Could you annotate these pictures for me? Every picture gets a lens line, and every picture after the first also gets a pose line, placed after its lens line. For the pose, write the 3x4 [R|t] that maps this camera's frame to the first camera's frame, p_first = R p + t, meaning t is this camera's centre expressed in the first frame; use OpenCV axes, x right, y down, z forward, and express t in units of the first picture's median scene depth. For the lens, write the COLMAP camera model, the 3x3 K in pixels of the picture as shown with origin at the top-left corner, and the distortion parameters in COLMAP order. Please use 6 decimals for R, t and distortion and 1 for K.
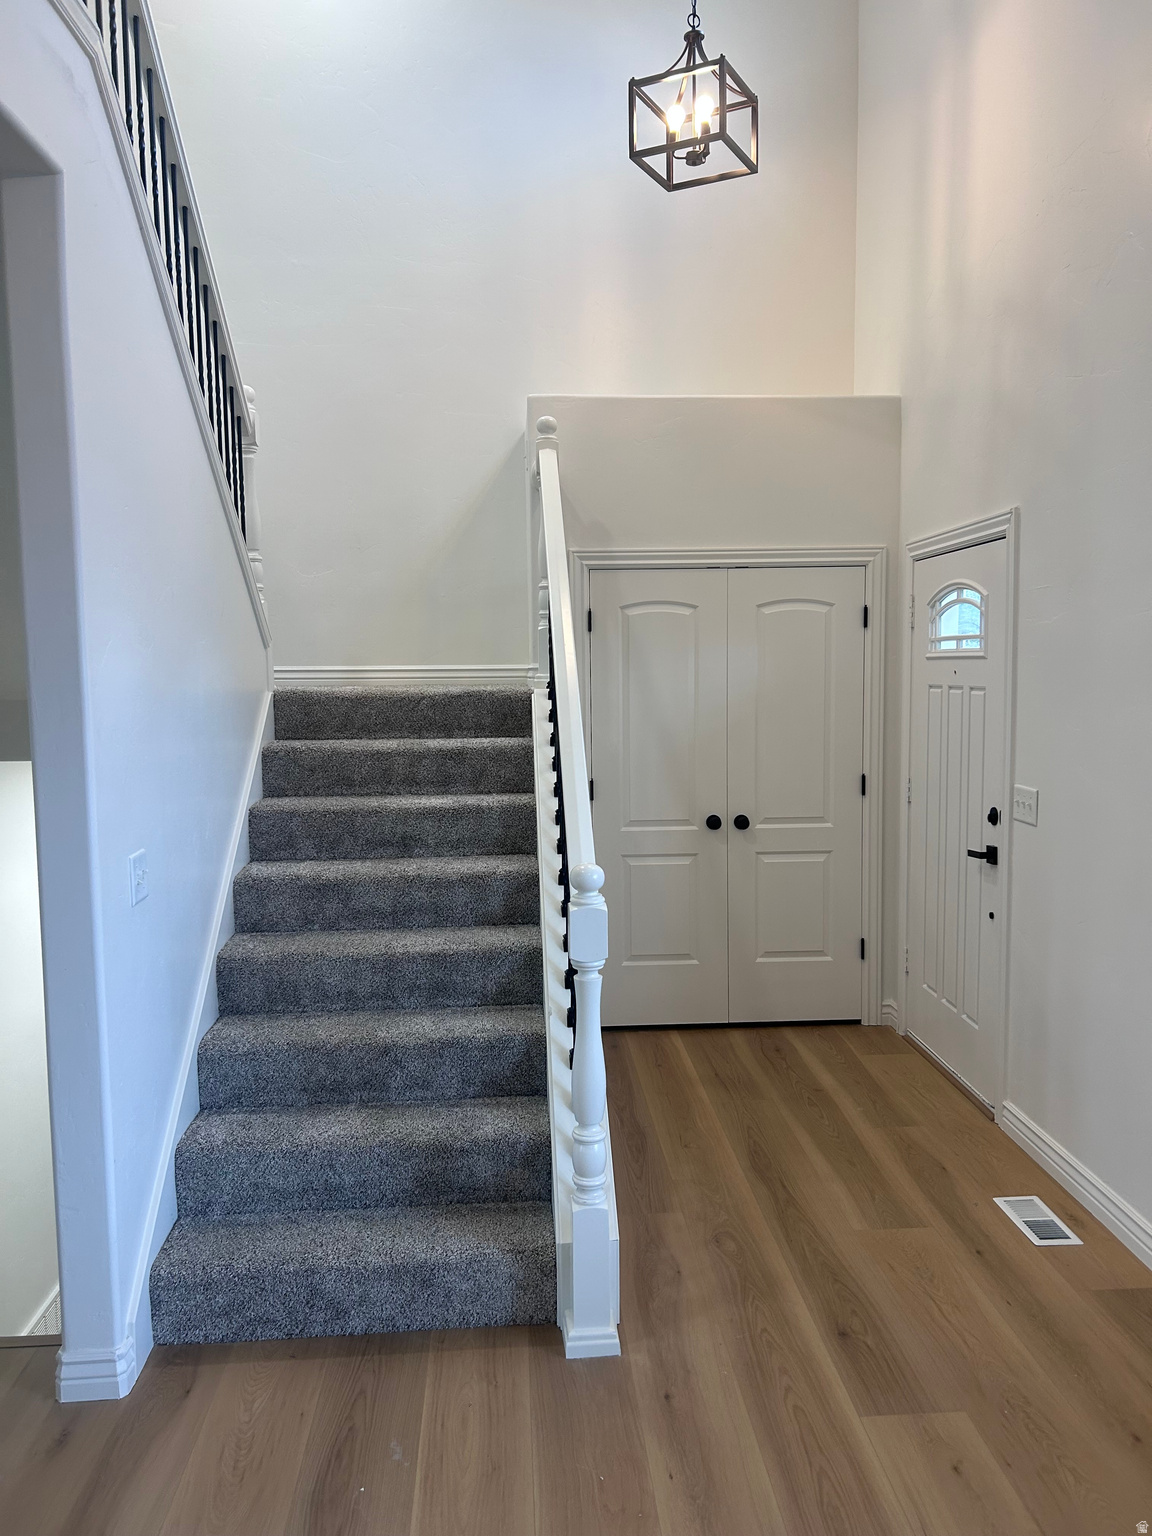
lens RADIAL K [[1145.5, 0, 581.9], [0, 1145.5, 770.9], [0, 0, 1]] dist [0.043534, -0.052898]
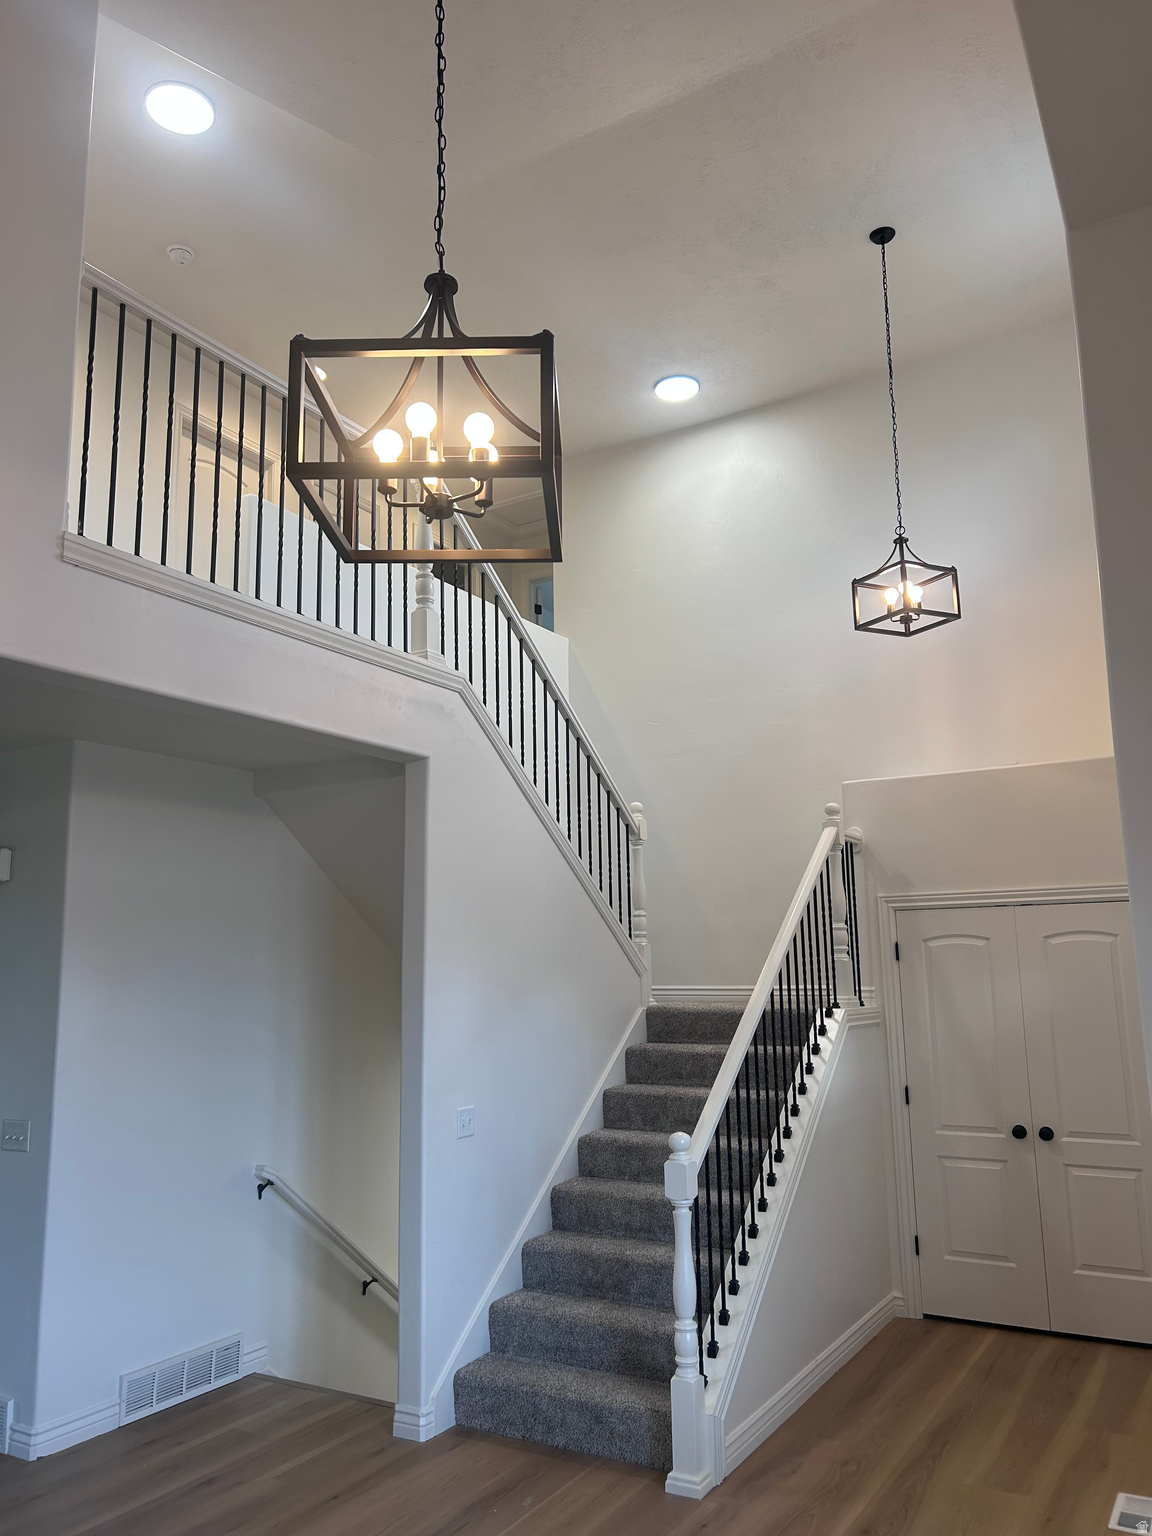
lens RADIAL K [[1145.5, 0, 573.2], [0, 1145.5, 758.0], [0, 0, 1]] dist [0.043534, -0.052898]
pose [[0.824281, -0.105487, -0.556266, 0.542975], [-0.045258, 0.967070, -0.250454, -0.008137], [0.564368, 0.231620, 0.792364, -0.291528]]
